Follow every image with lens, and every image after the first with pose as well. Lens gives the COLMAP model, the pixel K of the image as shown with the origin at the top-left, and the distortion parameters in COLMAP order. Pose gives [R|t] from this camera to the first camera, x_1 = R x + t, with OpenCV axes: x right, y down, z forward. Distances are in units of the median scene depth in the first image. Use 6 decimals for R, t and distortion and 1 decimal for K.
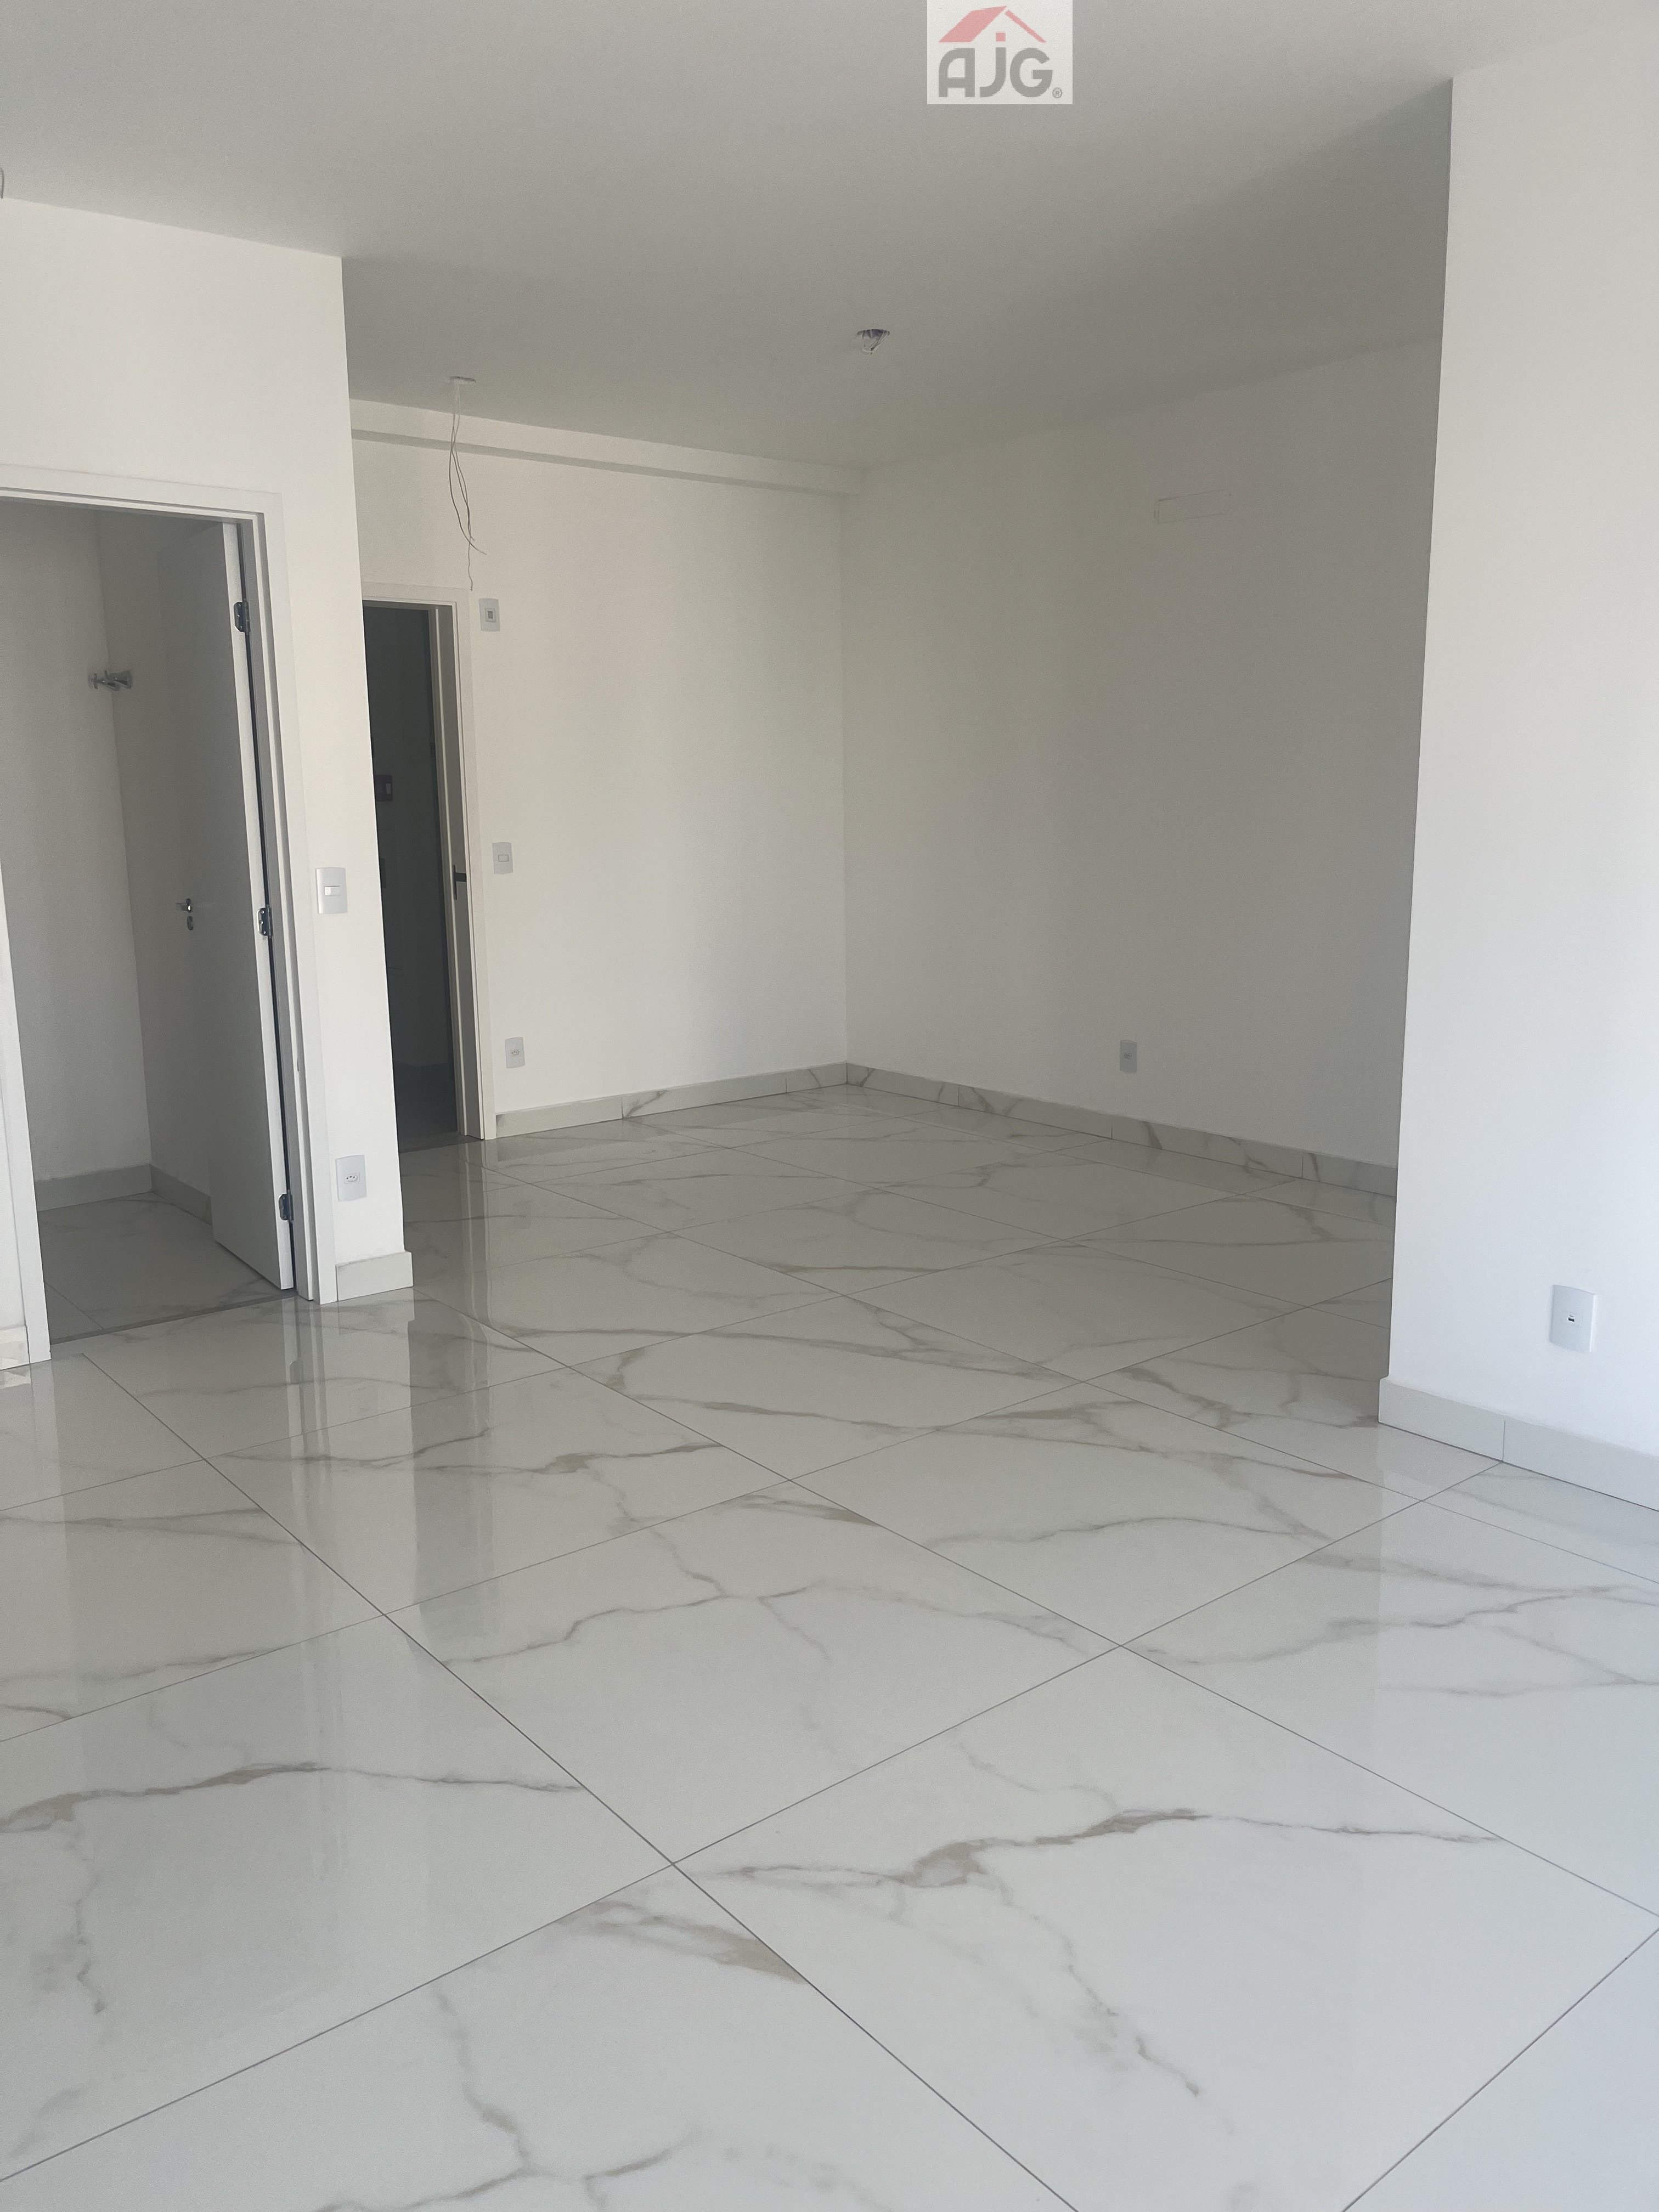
lens RADIAL K [[1673.2, 0, 852.0], [0, 1673.2, 1092.5], [0, 0, 1]] dist [0.035625, -0.043931]
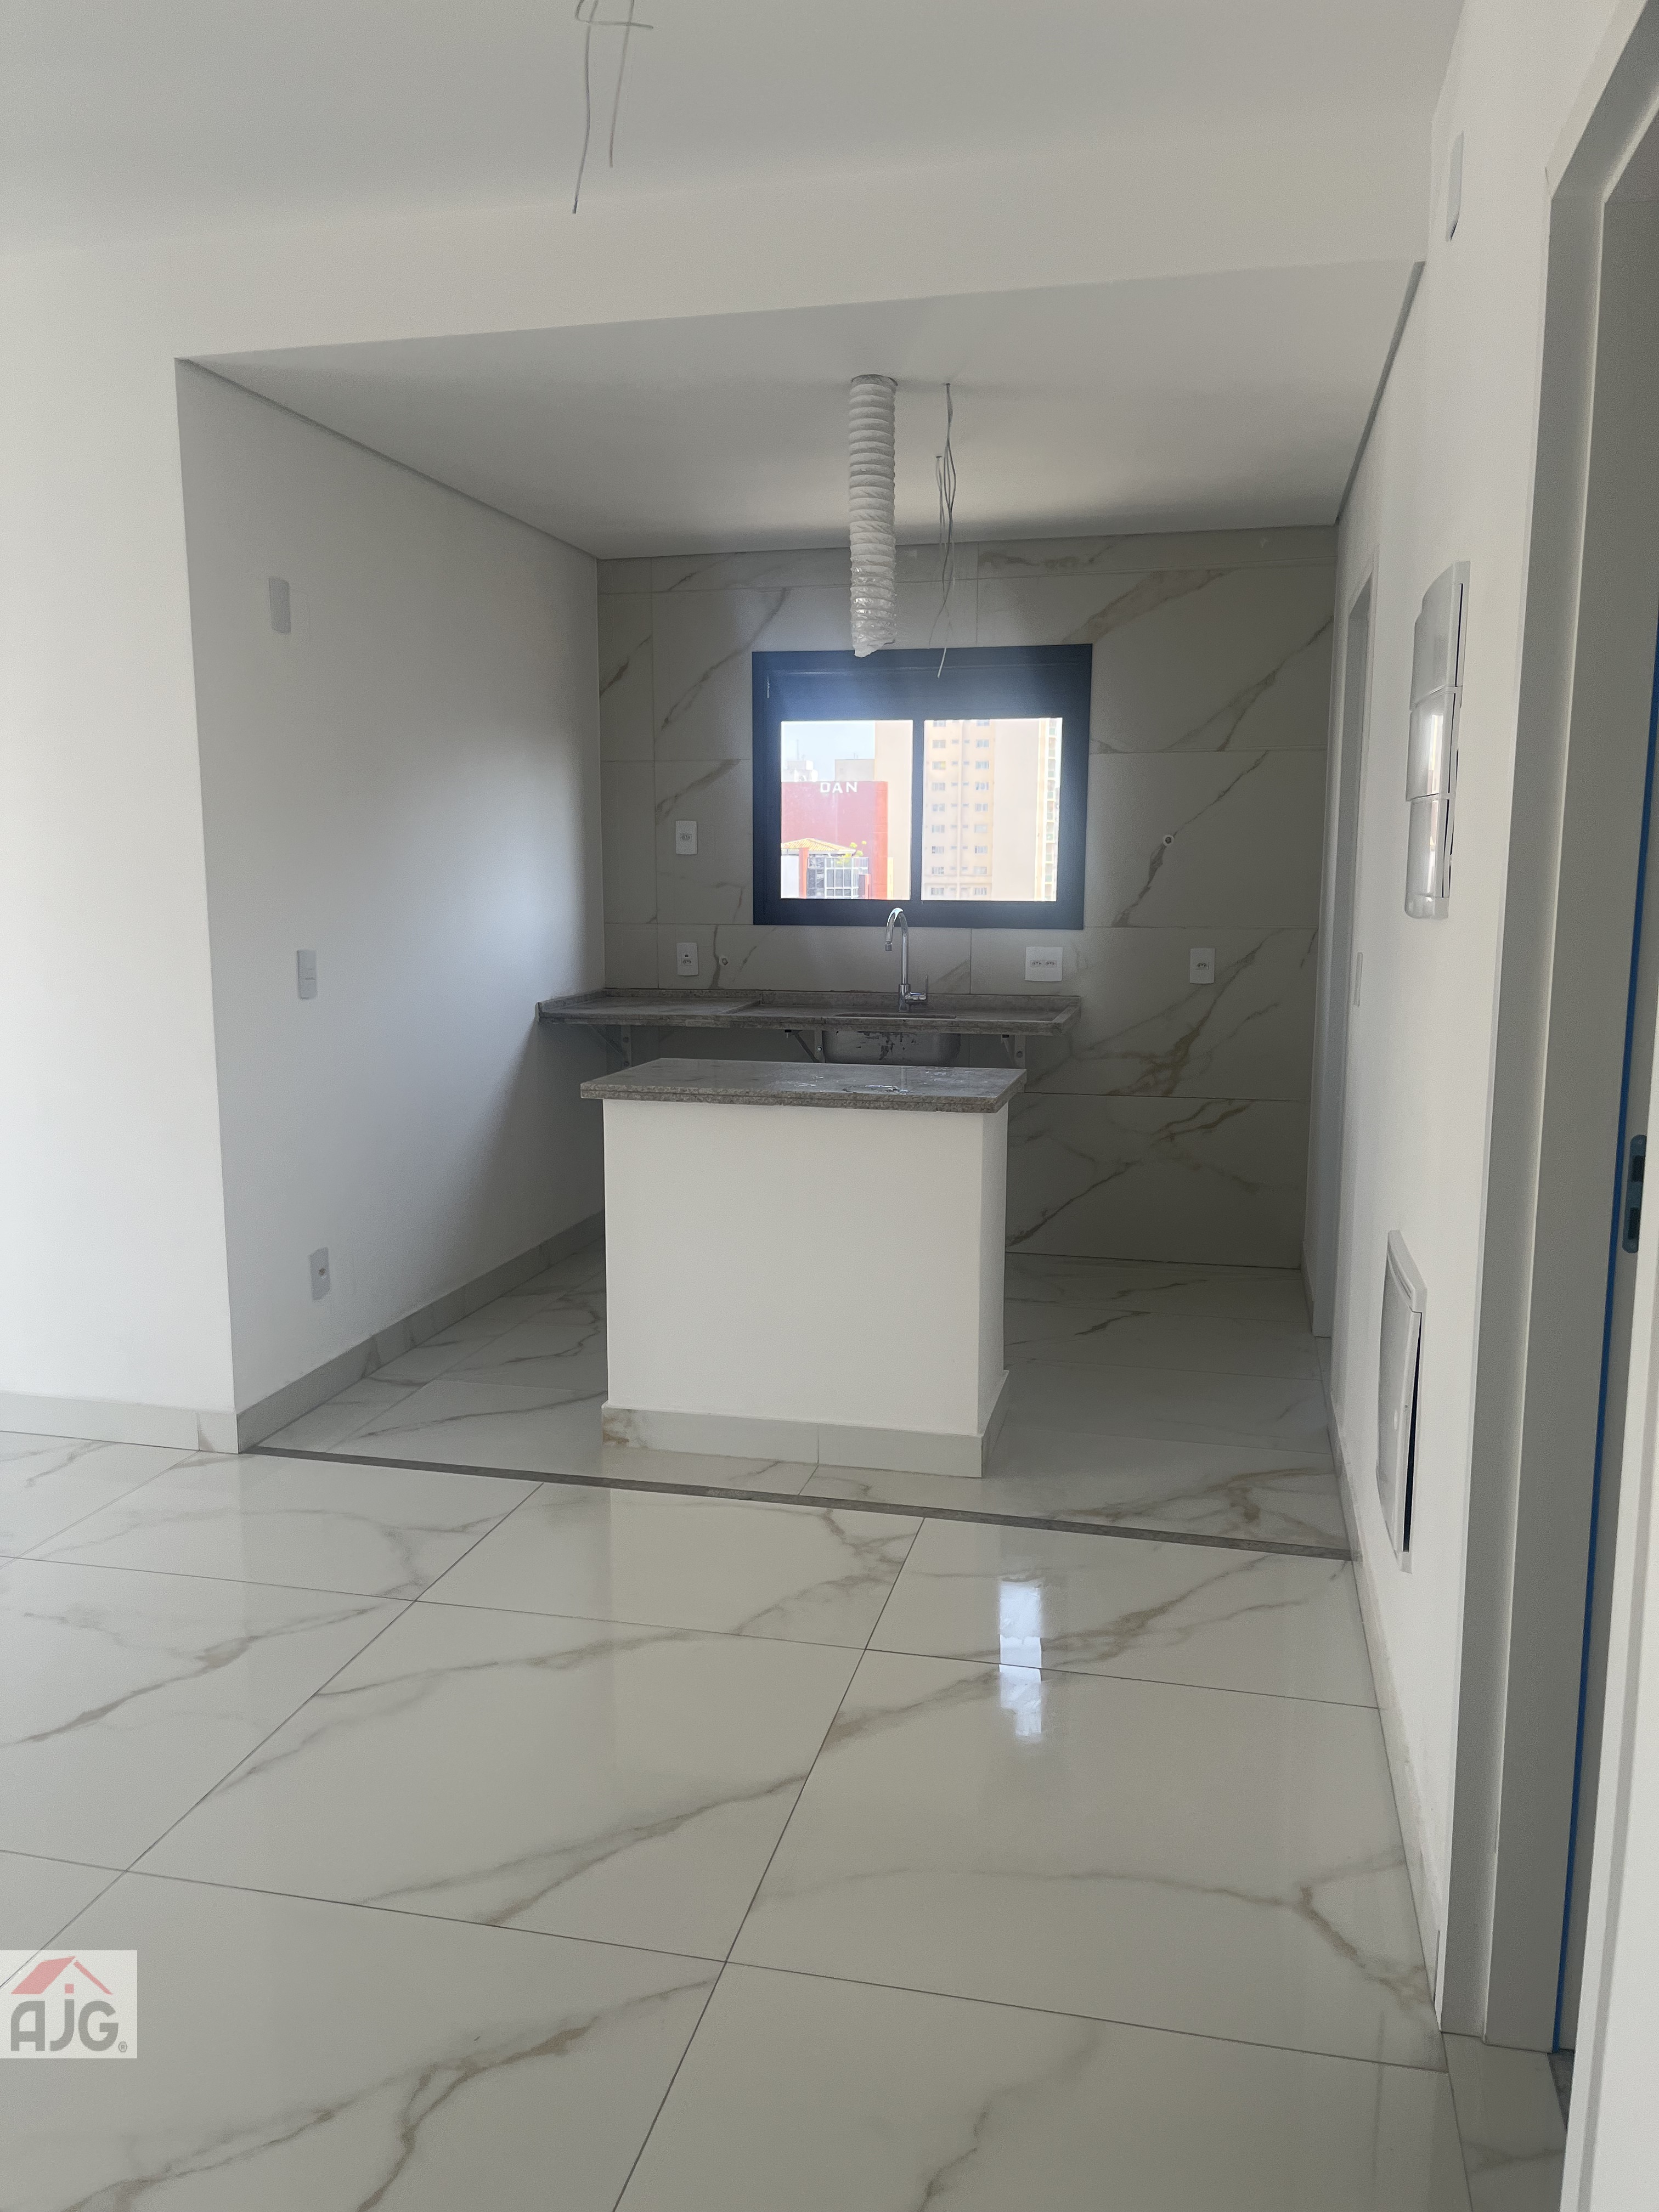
lens RADIAL K [[1667.0, 0, 818.7], [0, 1667.0, 1104.5], [0, 0, 1]] dist [0.033269, -0.008350]
pose [[-0.802745, 0.091000, -0.589339, -0.074098], [-0.102784, 0.952382, 0.287061, -0.233466], [0.587398, 0.291011, -0.755166, 1.263996]]
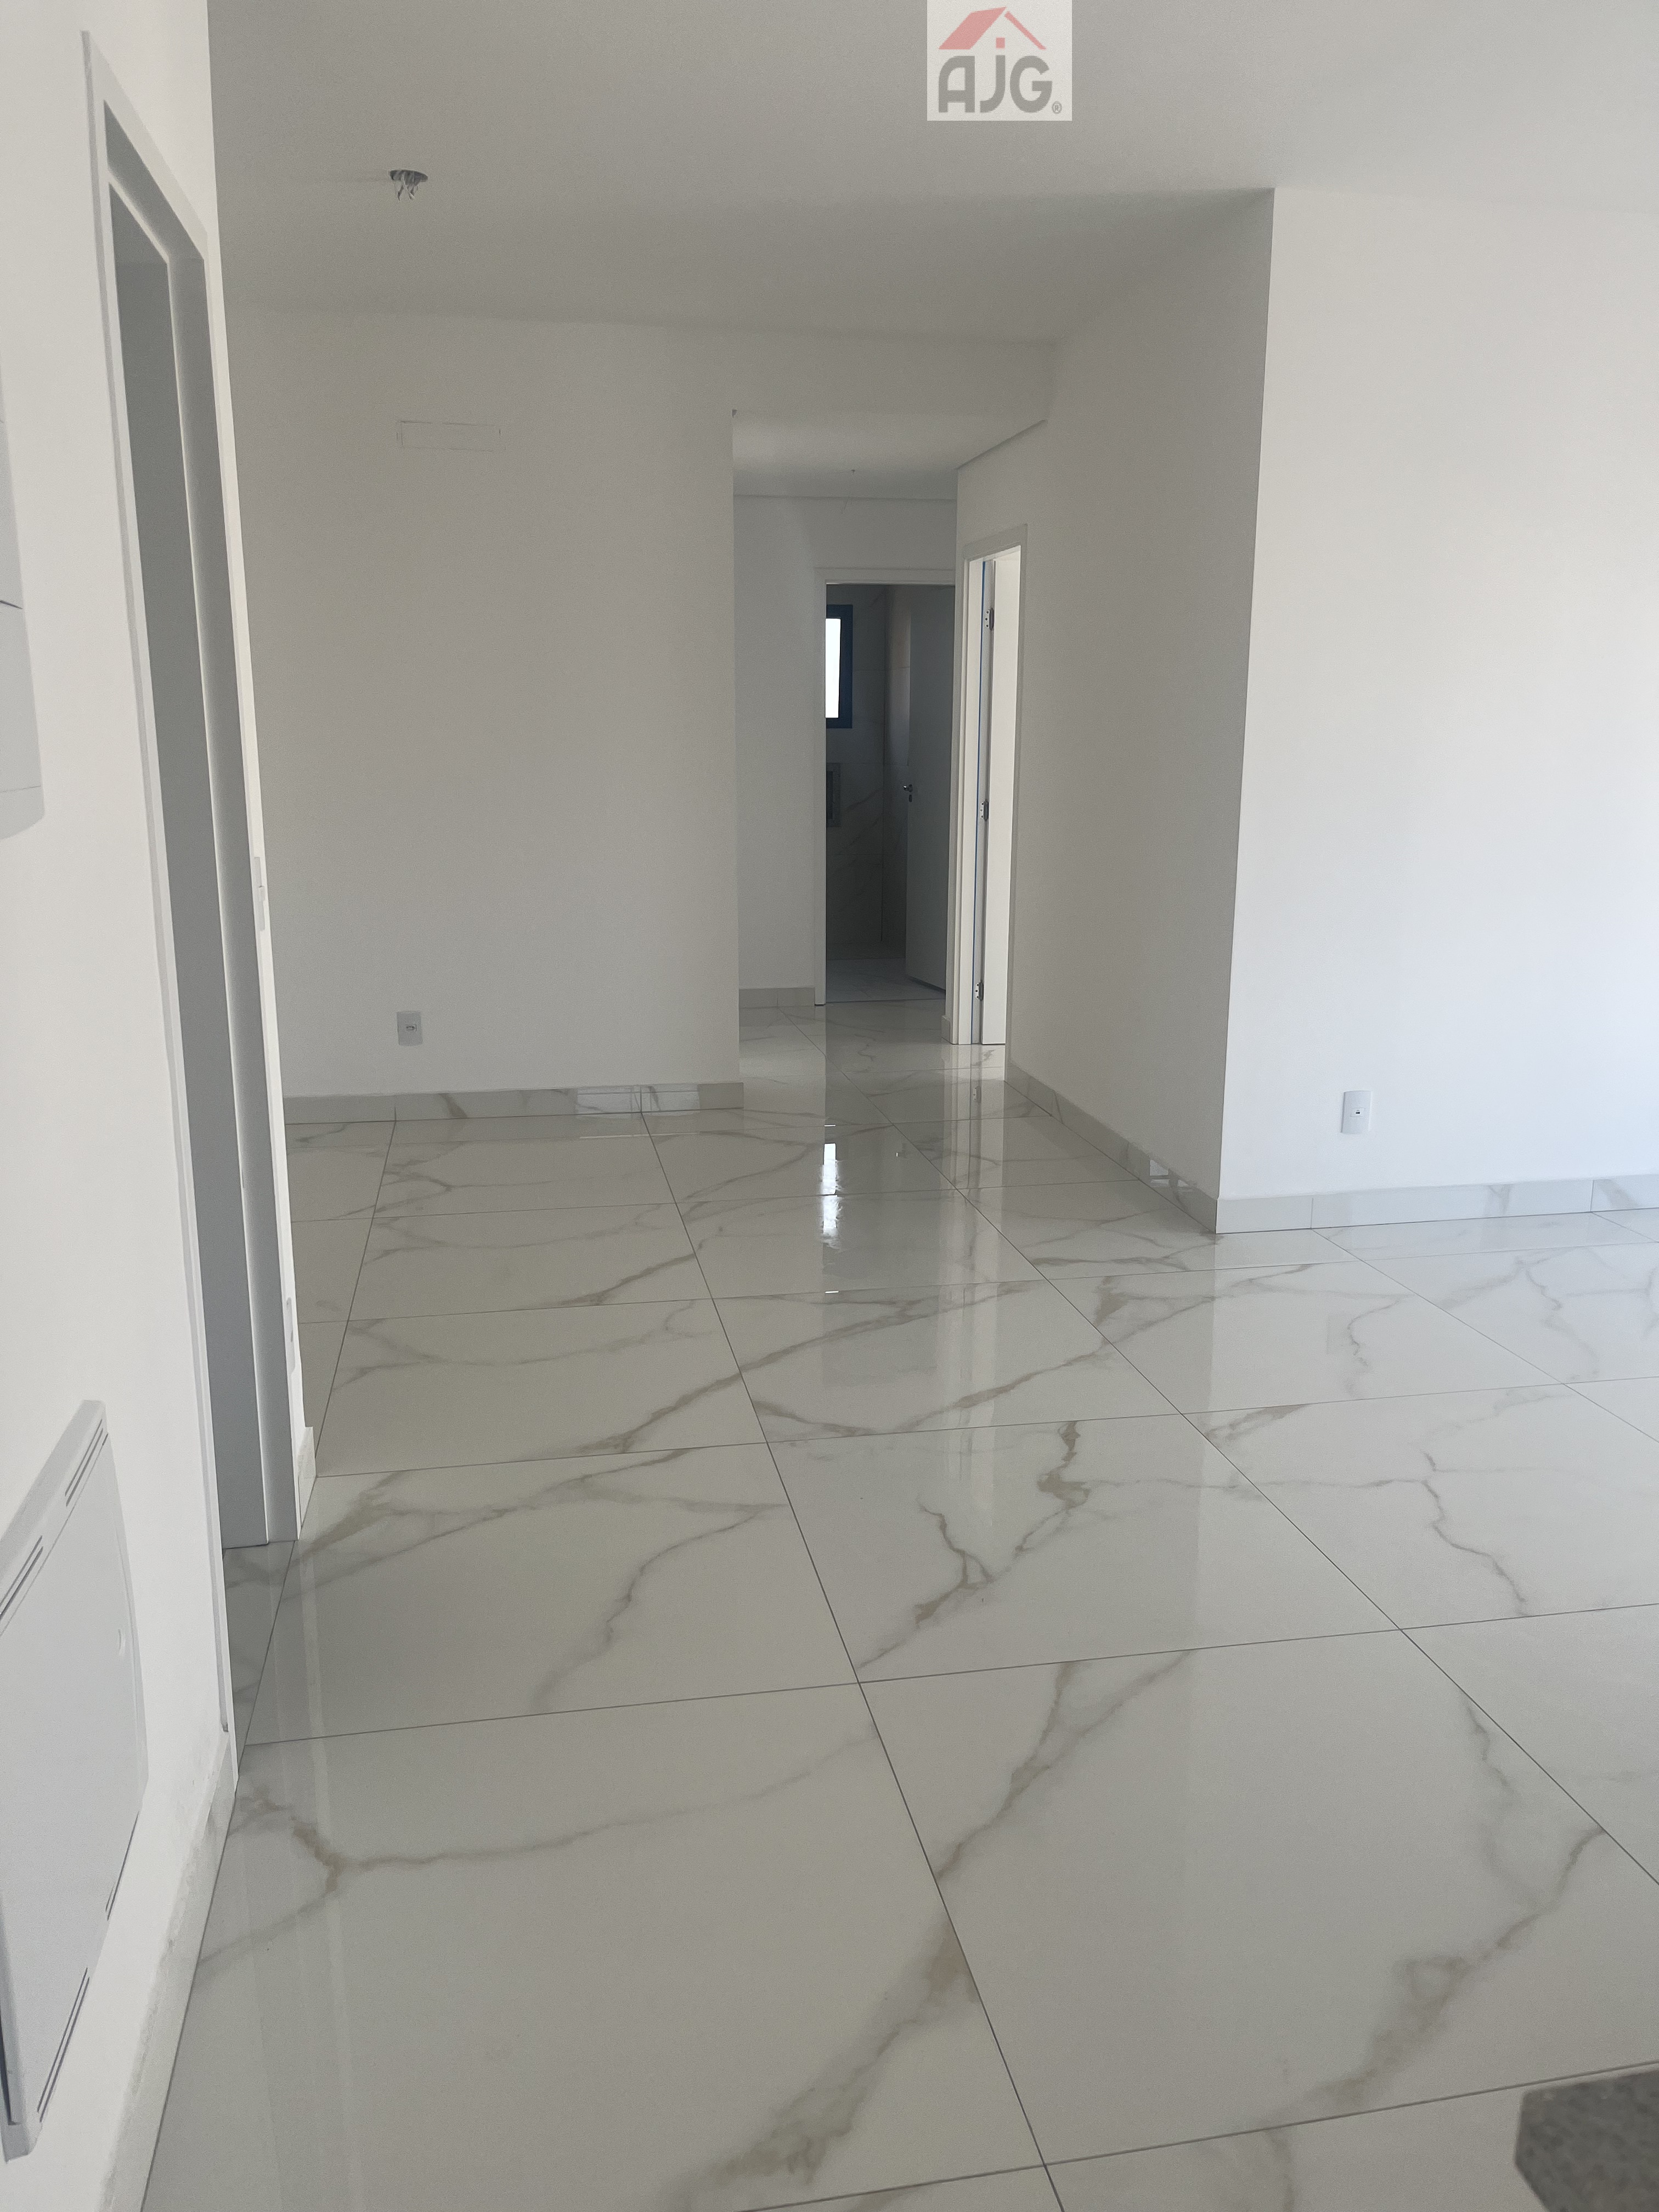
lens RADIAL K [[1667.0, 0, 818.7], [0, 1667.0, 1104.5], [0, 0, 1]] dist [0.033269, -0.008350]
pose [[0.488047, -0.185424, 0.852894, -0.866557], [0.152619, 0.980248, 0.125779, -0.102933], [-0.859370, 0.068782, 0.506706, 0.580576]]
